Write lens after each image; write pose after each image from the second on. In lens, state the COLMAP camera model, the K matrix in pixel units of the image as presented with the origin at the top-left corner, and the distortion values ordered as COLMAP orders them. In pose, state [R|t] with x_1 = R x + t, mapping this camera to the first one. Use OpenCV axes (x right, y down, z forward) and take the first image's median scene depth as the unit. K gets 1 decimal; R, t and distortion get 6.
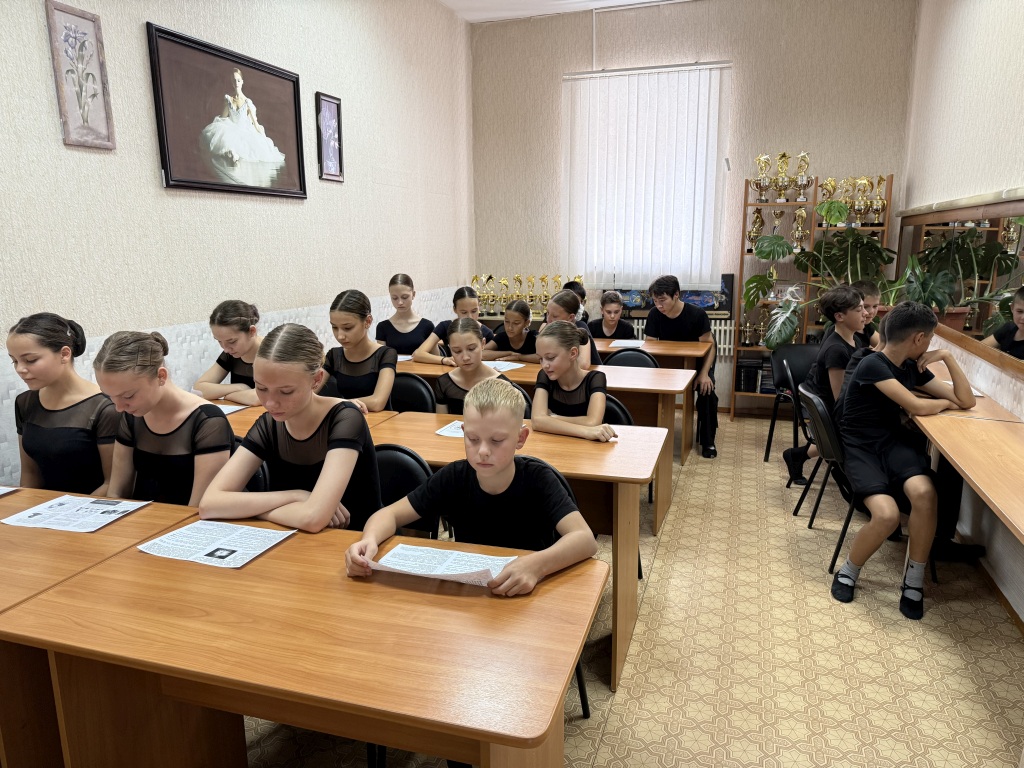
lens RADIAL K [[720.9, 0, 513.2], [0, 720.9, 380.2], [0, 0, 1]] dist [-0.002348, -0.001594]
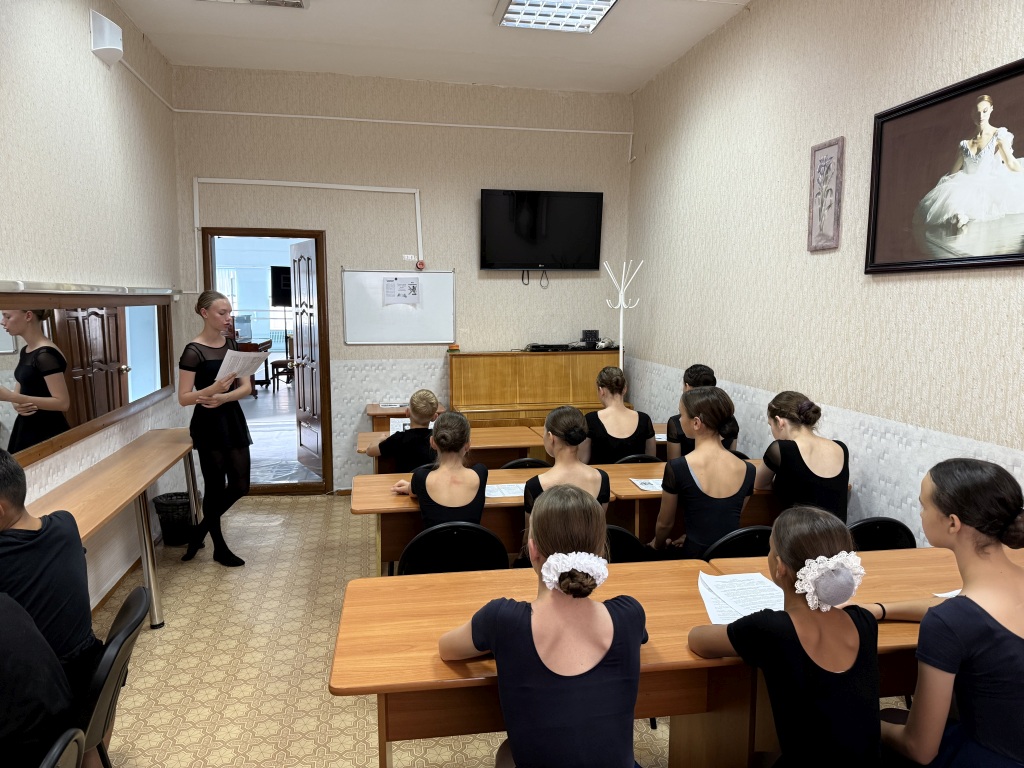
lens RADIAL K [[720.9, 0, 510.3], [0, 720.9, 386.8], [0, 0, 1]] dist [-0.002348, -0.001594]
pose [[-0.873743, 0.060341, -0.482630, 0.368686], [-0.091787, 0.953990, 0.285444, -0.305302], [0.477648, 0.293704, -0.828004, 1.391012]]
